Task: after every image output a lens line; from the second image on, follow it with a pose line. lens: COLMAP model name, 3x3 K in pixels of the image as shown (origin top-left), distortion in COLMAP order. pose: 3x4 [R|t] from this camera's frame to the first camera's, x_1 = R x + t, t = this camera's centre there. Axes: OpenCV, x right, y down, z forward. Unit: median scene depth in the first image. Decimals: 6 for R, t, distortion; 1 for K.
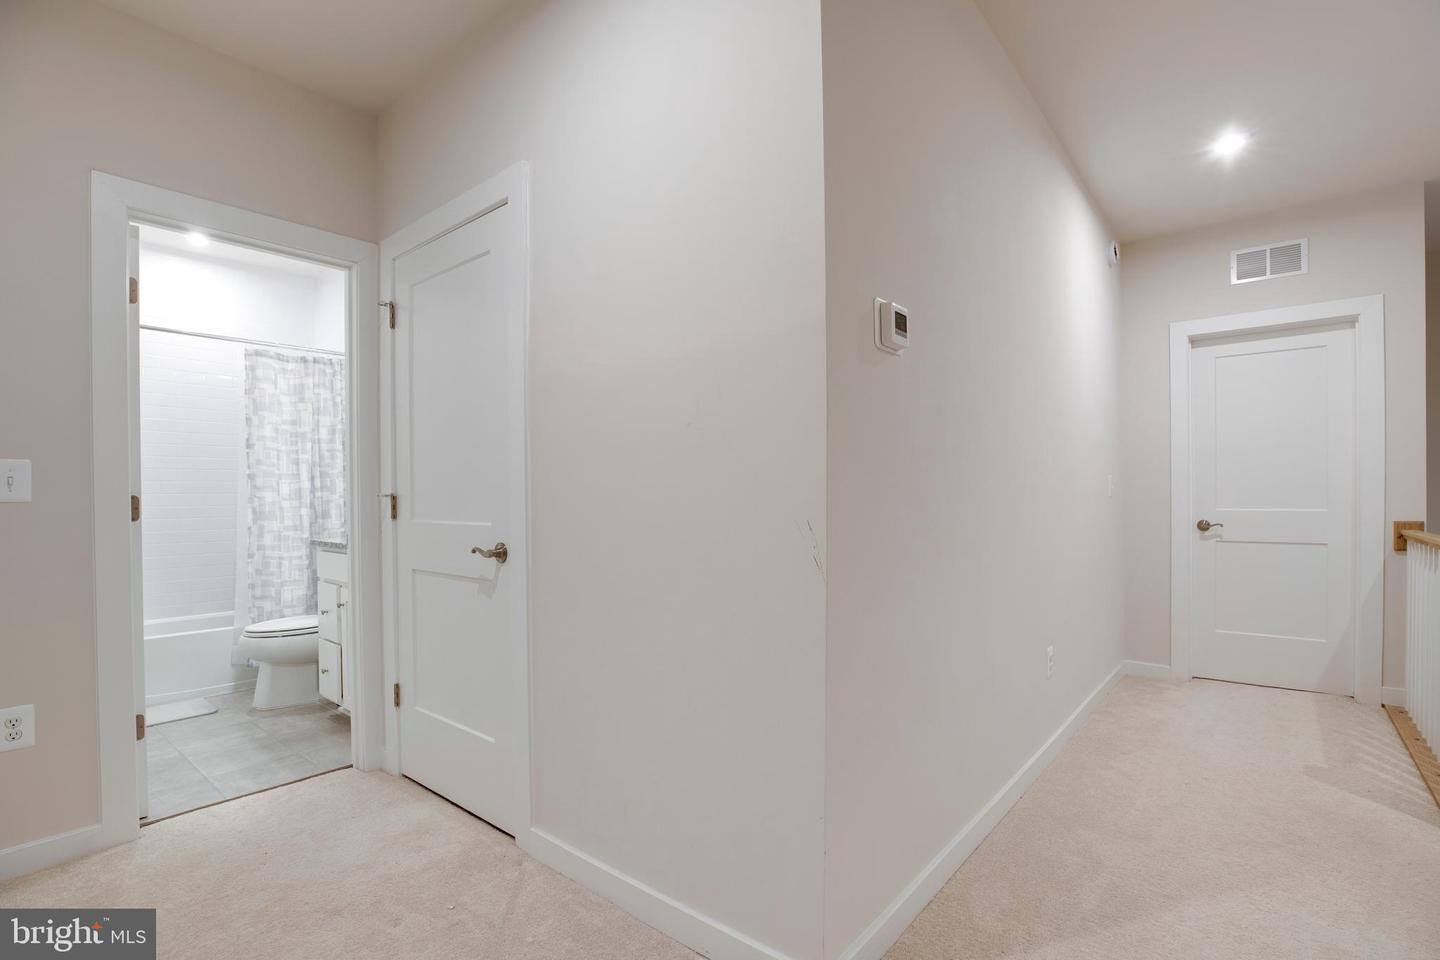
lens RADIAL K [[667.9, 0, 717.0], [0, 667.9, 489.3], [0, 0, 1]] dist [-0.031302, 0.000878]
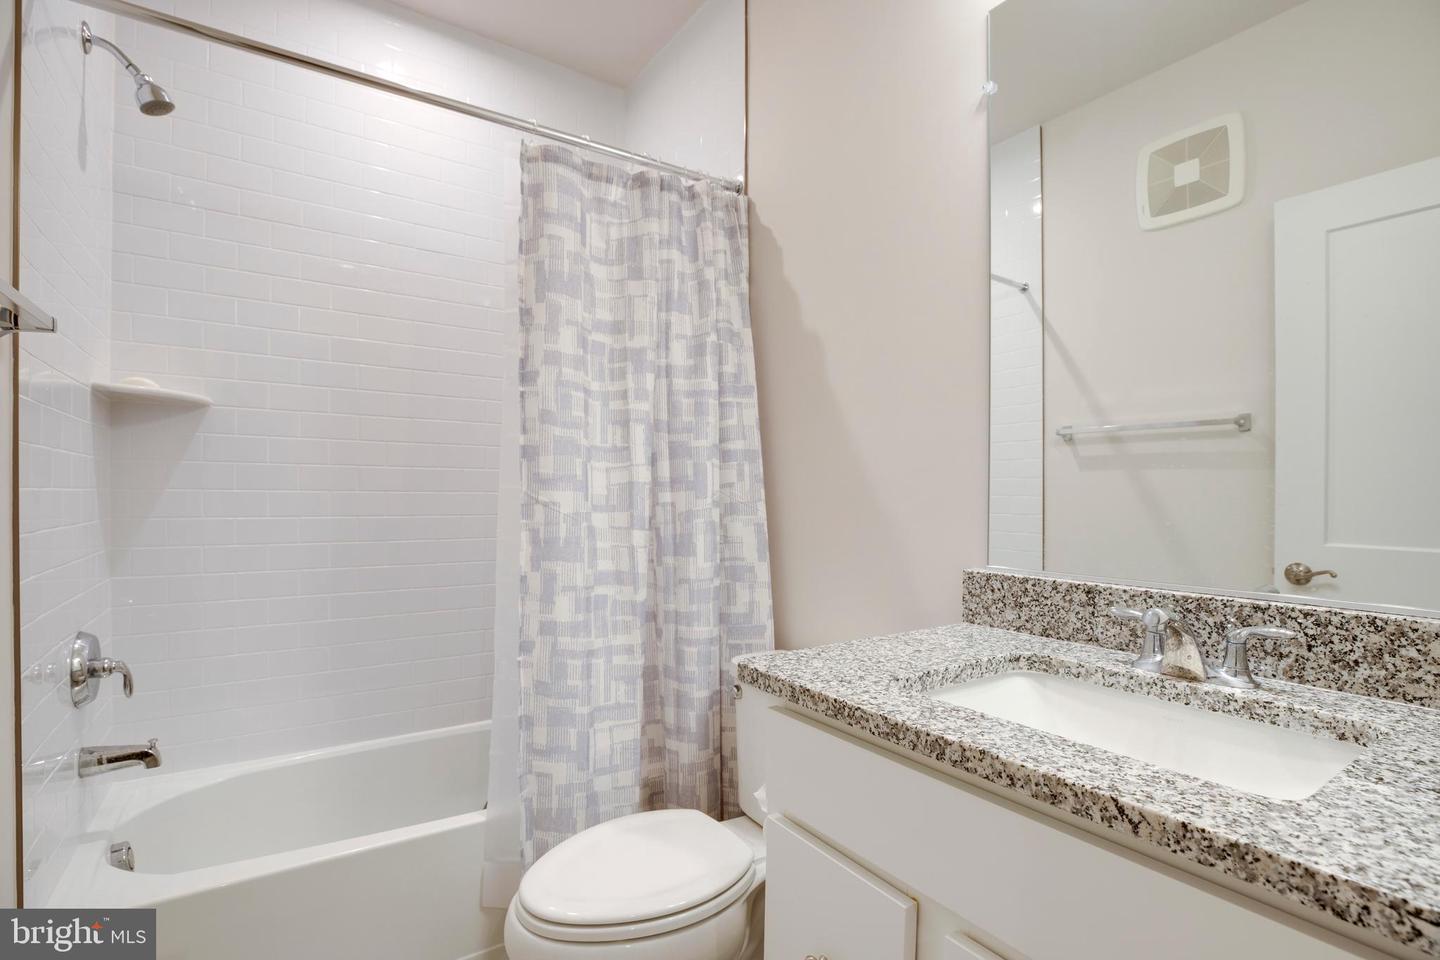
lens RADIAL K [[667.9, 0, 725.7], [0, 667.9, 480.1], [0, 0, 1]] dist [-0.031302, 0.000878]
pose [[0.958836, 0.012254, -0.283697, -0.458384], [-0.014639, 0.999873, -0.006290, -0.001182], [0.283584, 0.010184, 0.958893, 0.617485]]
